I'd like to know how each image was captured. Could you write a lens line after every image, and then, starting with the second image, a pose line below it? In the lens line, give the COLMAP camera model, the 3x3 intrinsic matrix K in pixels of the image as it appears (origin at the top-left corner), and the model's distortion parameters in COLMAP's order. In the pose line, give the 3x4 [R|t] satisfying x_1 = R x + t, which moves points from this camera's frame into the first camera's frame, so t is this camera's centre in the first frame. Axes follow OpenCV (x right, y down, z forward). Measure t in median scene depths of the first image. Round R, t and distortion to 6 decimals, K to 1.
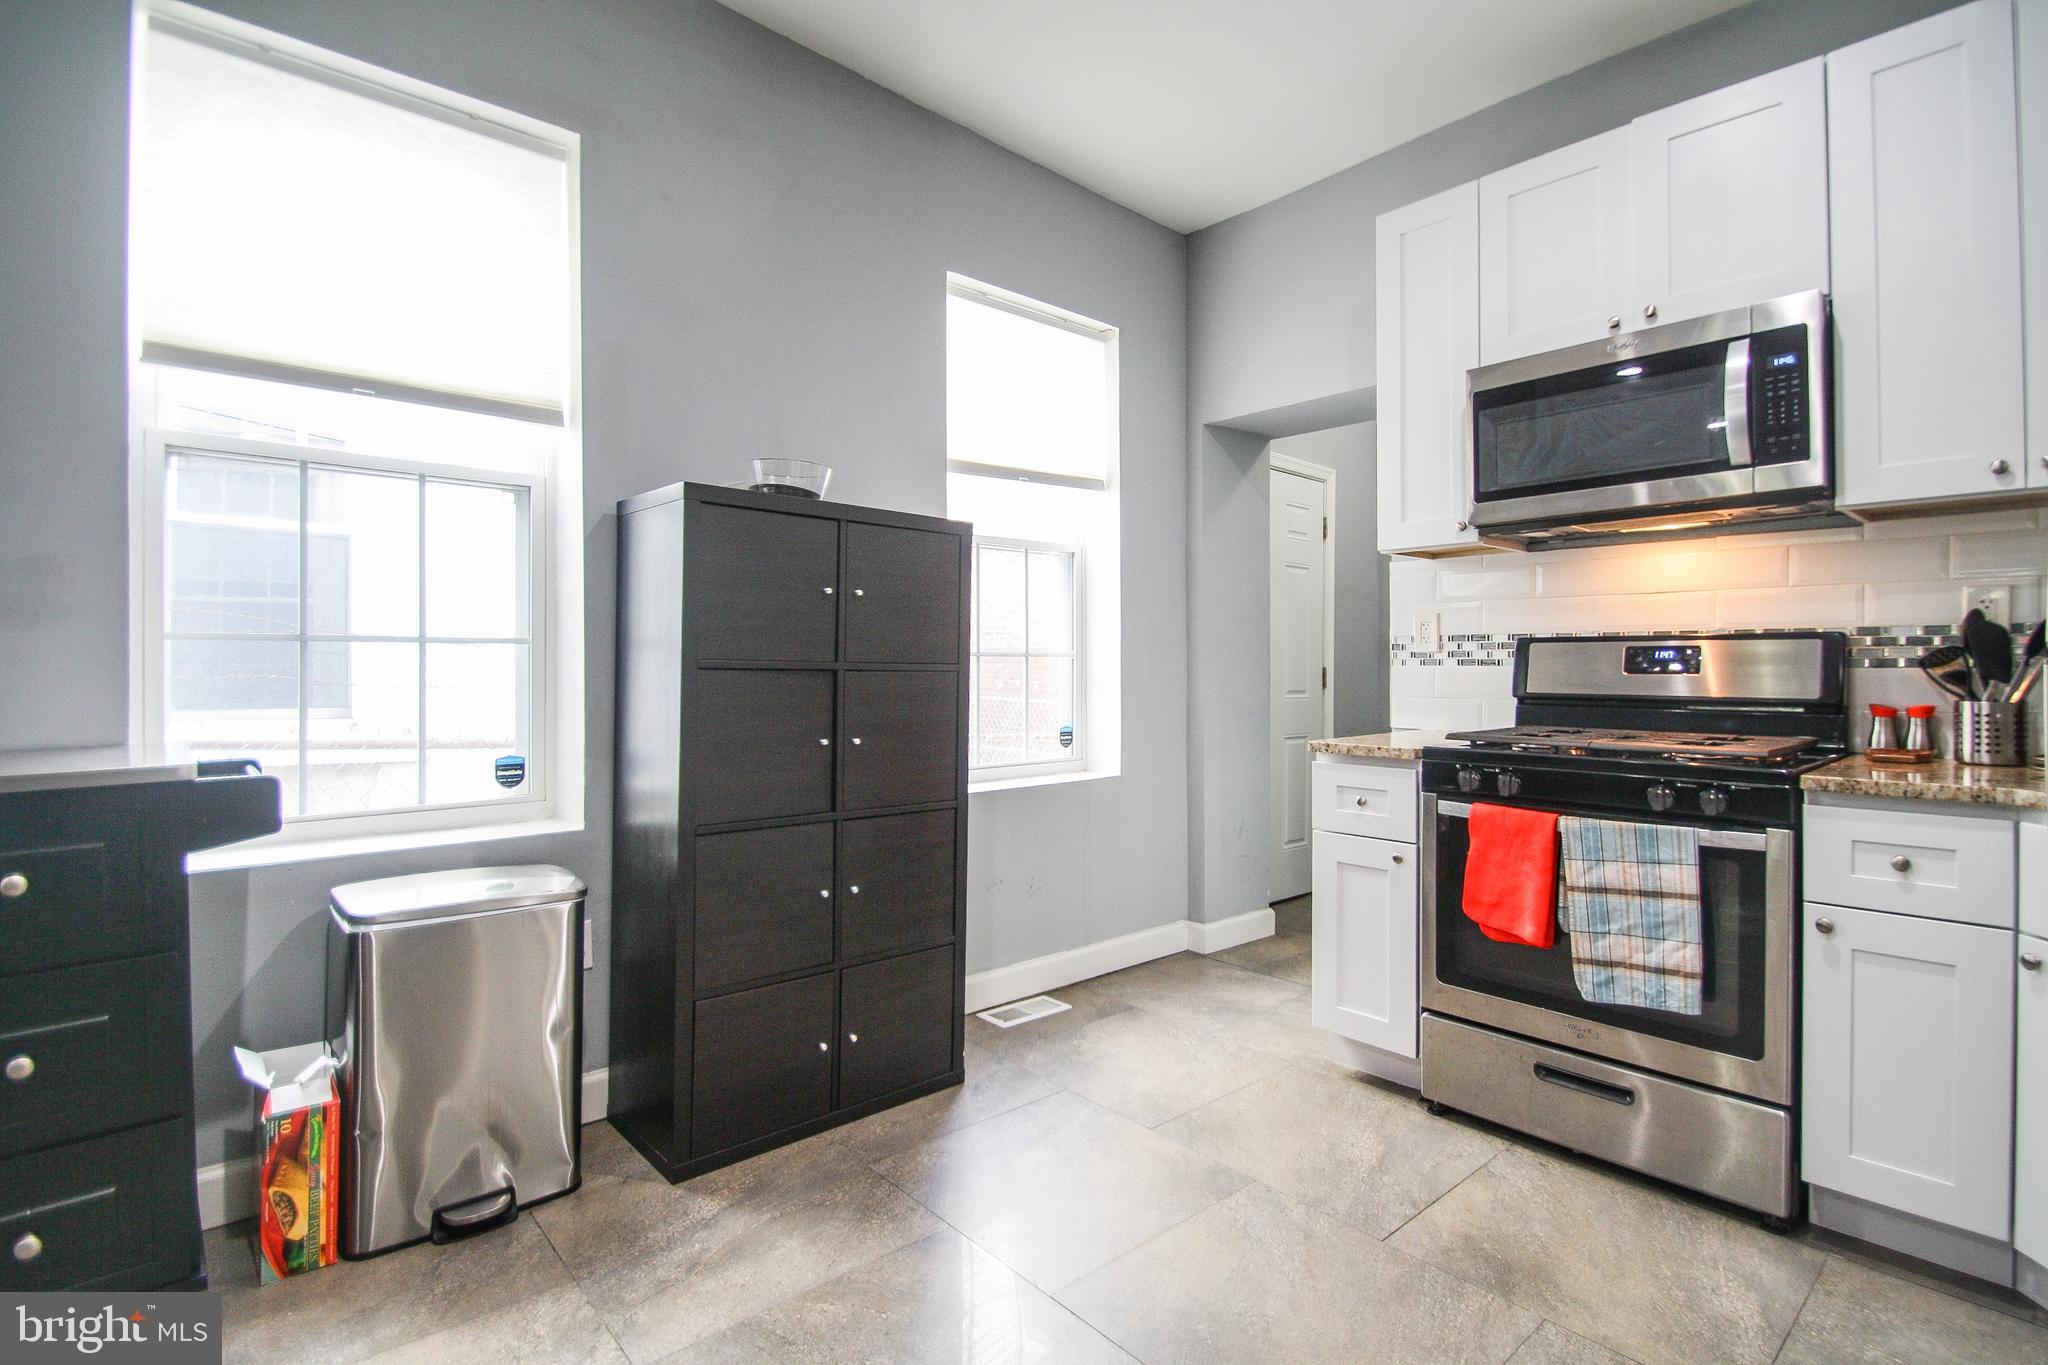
lens RADIAL K [[989.9, 0, 1060.7], [0, 989.9, 665.8], [0, 0, 1]] dist [-0.000635, -0.001806]
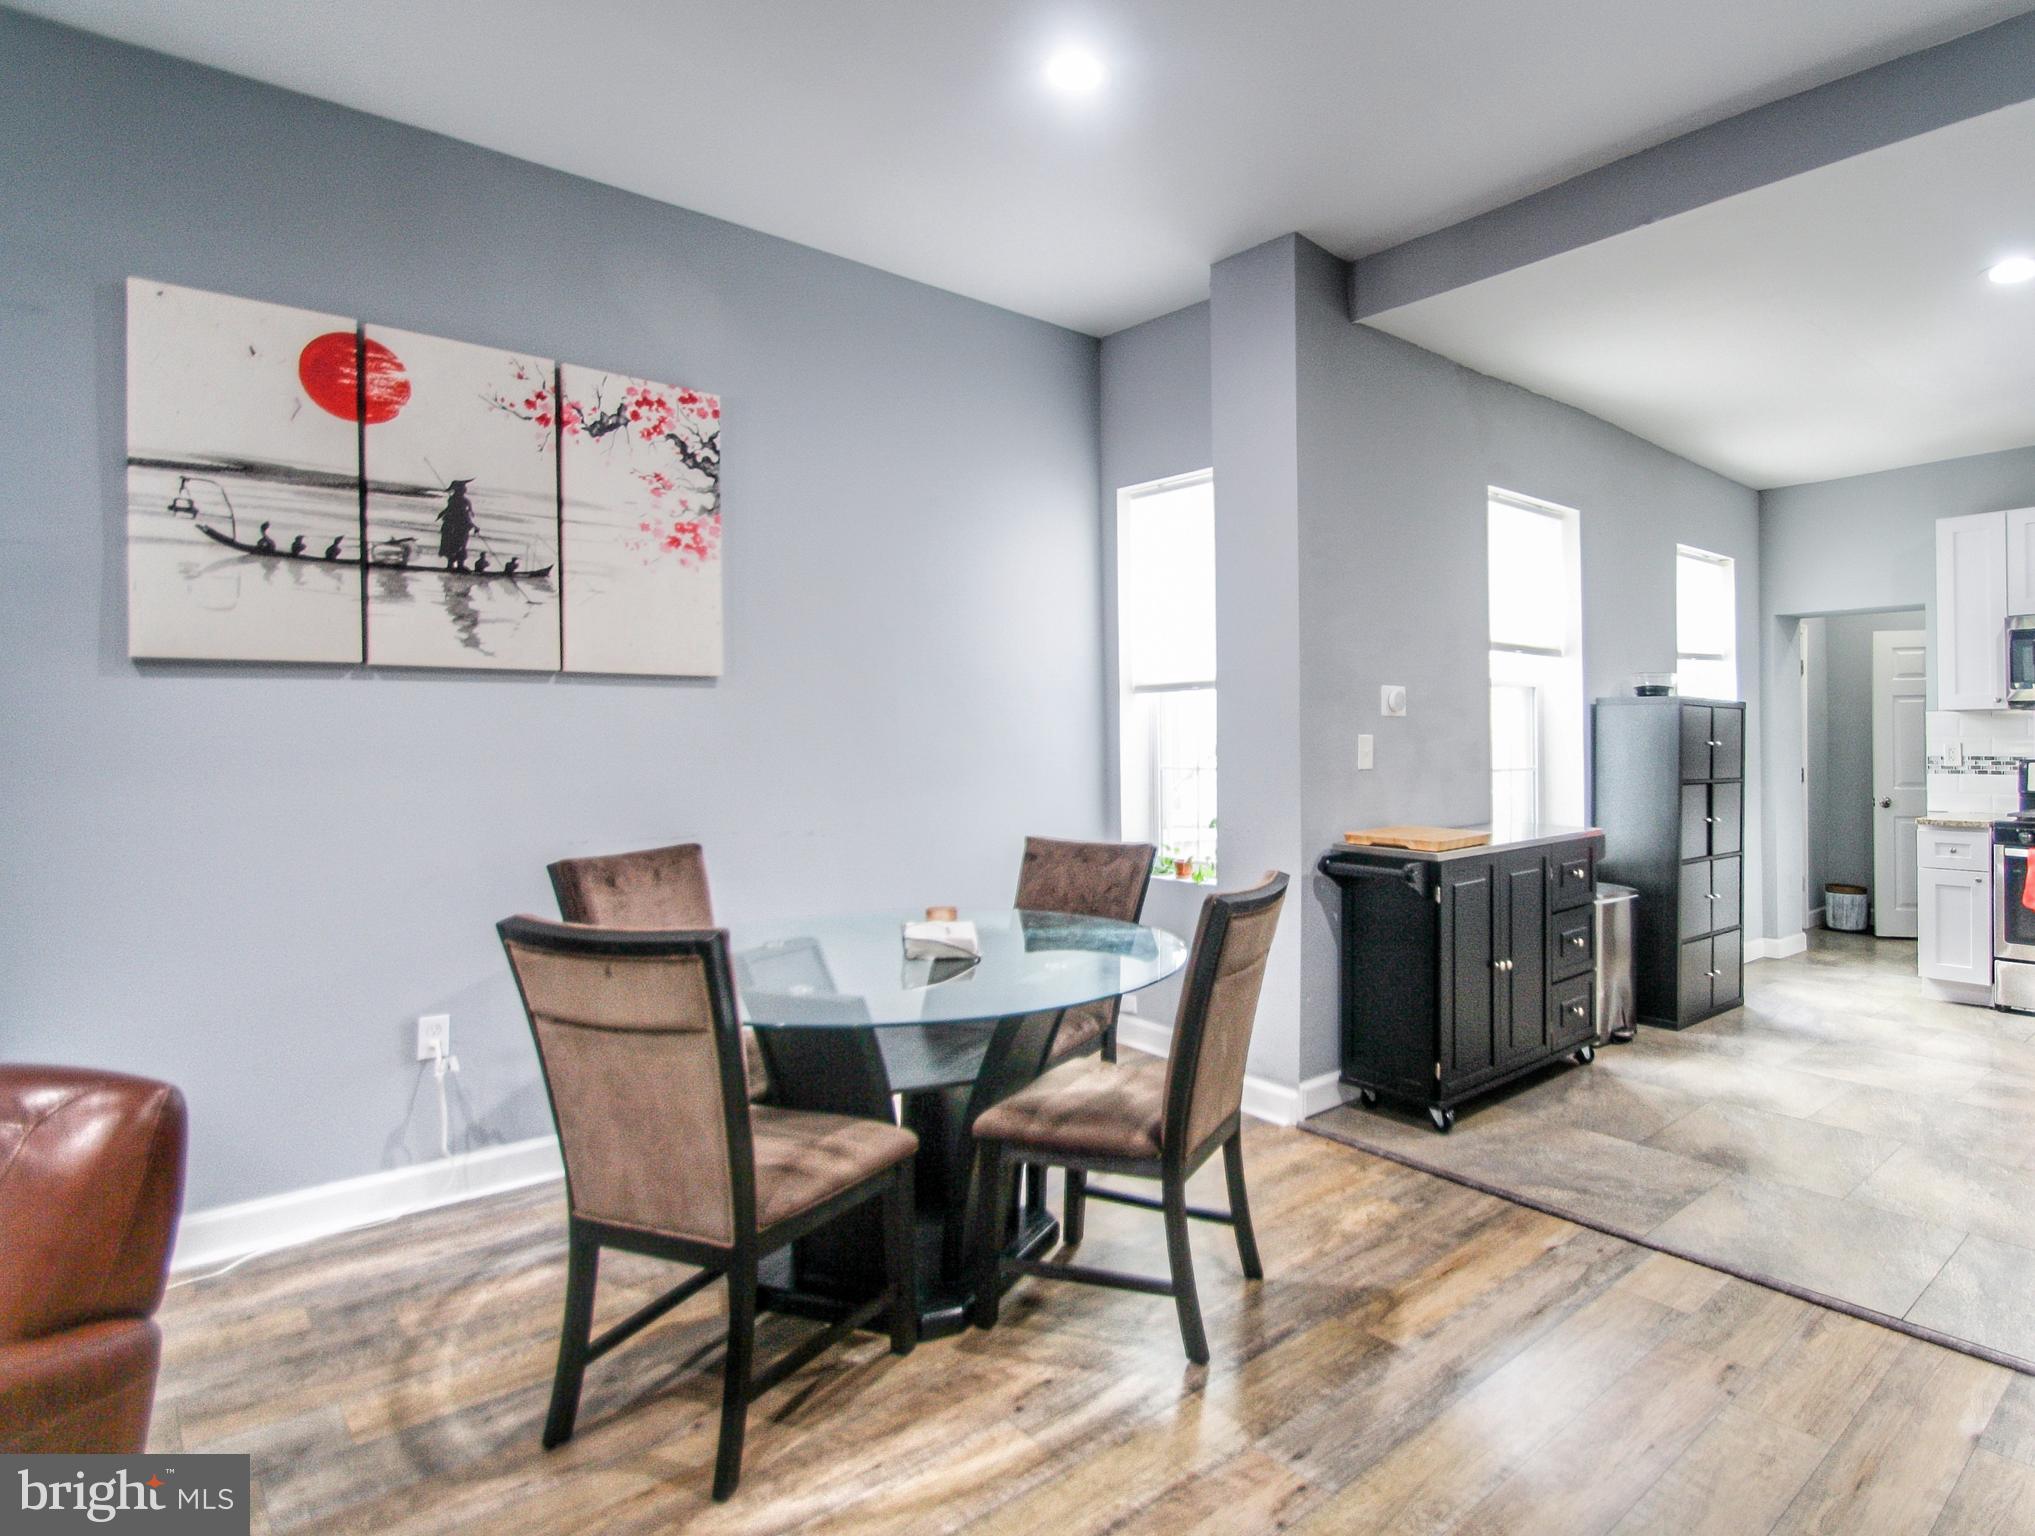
lens RADIAL K [[1138.5, 0, 1202.4], [0, 1138.5, 734.2], [0, 0, 1]] dist [0.025767, -0.029731]
pose [[0.999580, -0.005456, 0.028462, -1.387634], [0.005547, 0.999980, -0.003142, -0.098403], [-0.028444, 0.003299, 0.999590, -1.322027]]
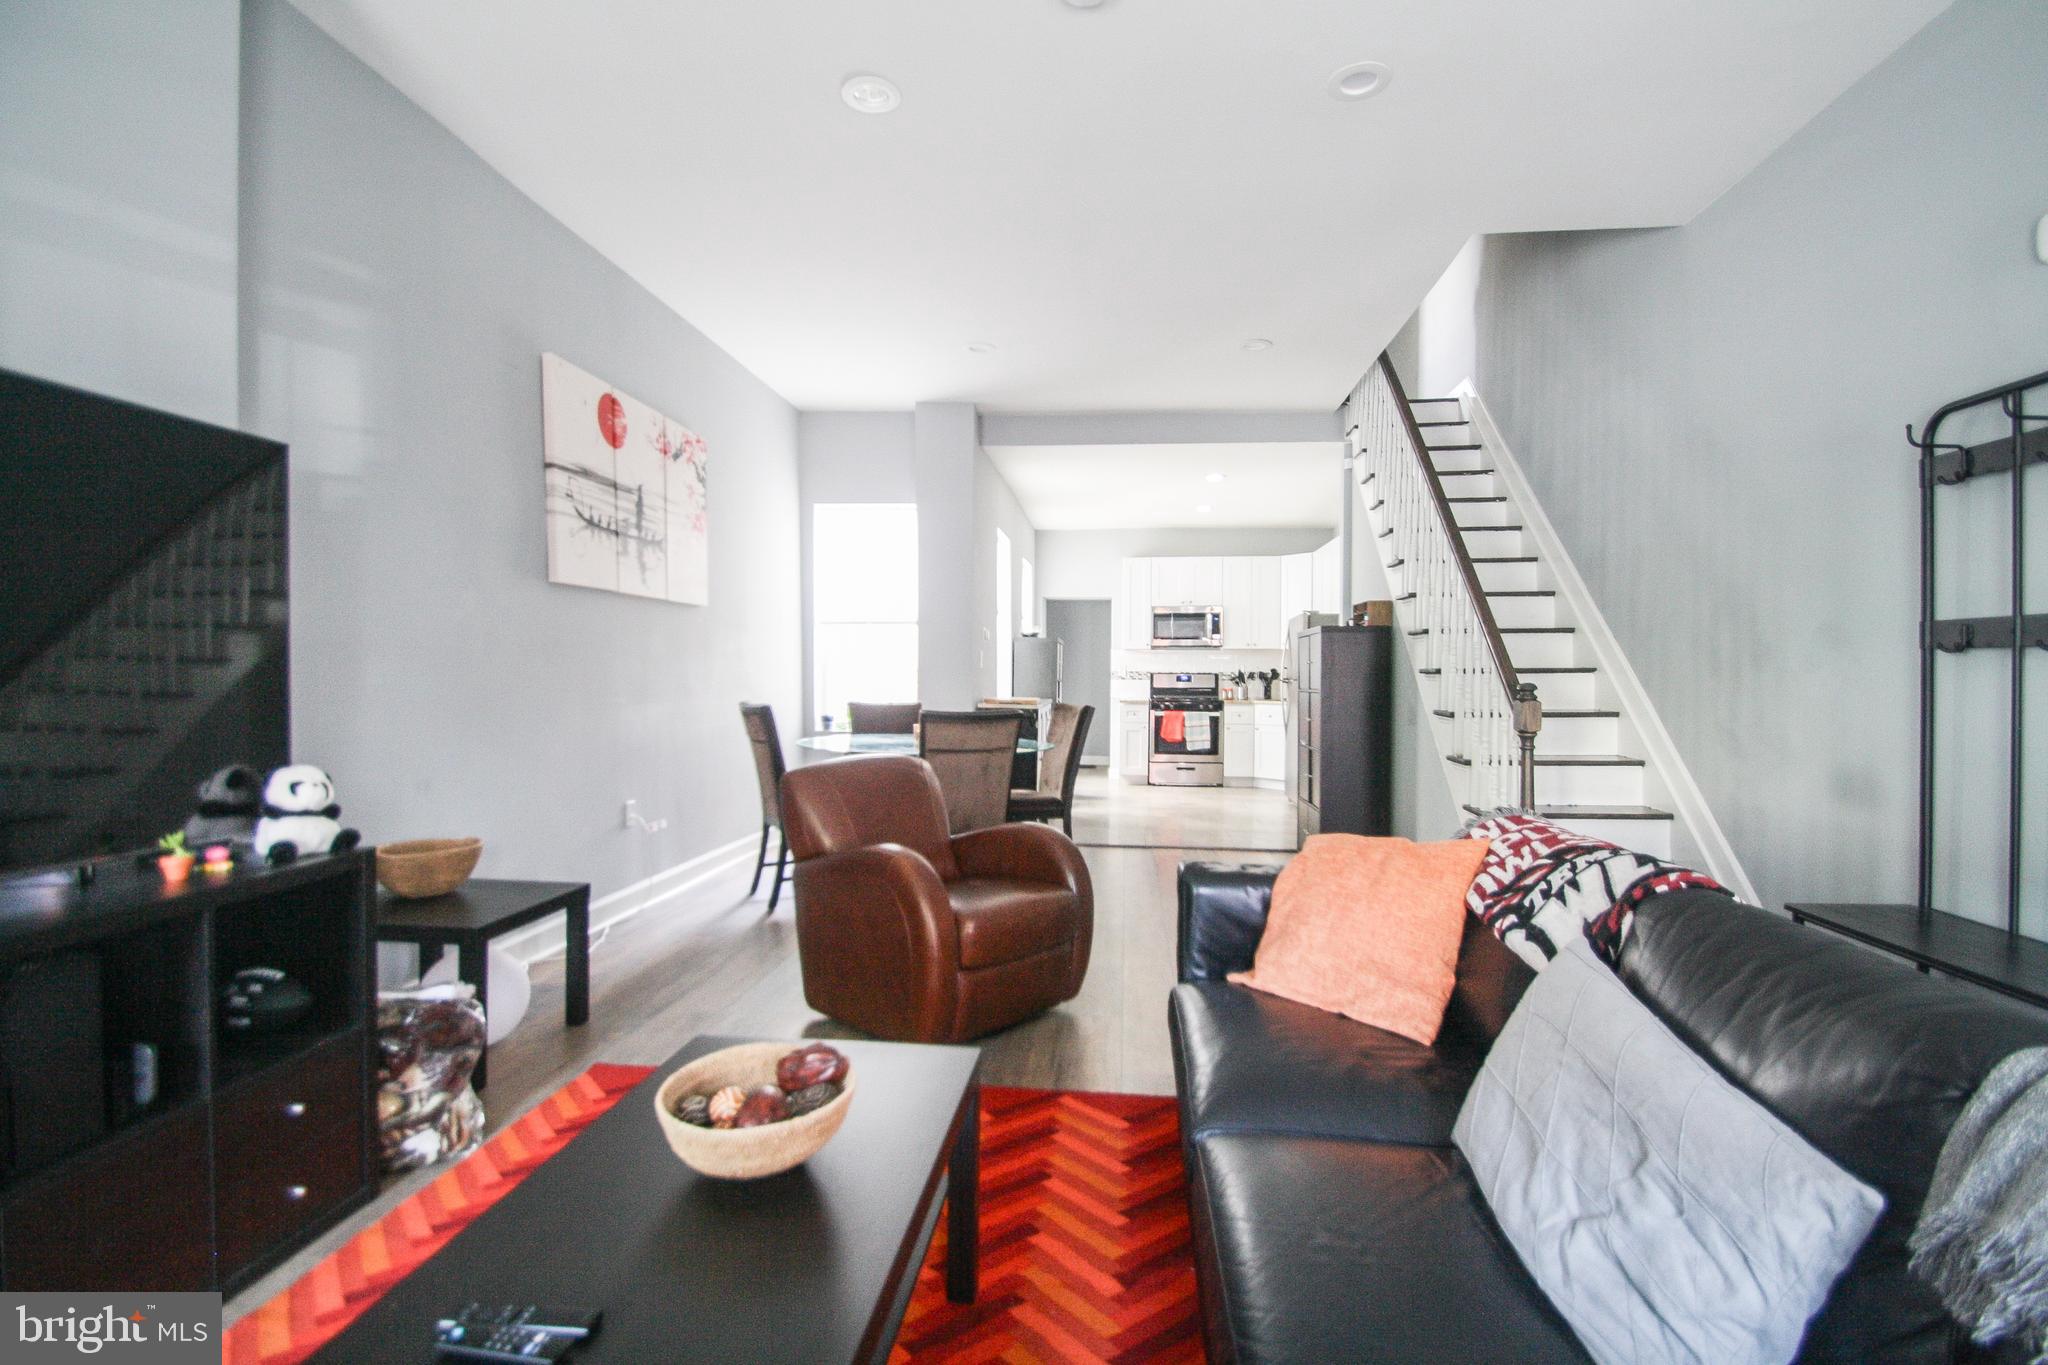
lens RADIAL K [[963.2, 0, 1048.5], [0, 963.2, 692.3], [0, 0, 1]] dist [0.012721, -0.015729]
pose [[0.741903, -0.009316, 0.670442, -3.067866], [-0.004328, 0.999816, 0.018682, -0.027418], [-0.670493, -0.016762, 0.741727, -1.985584]]
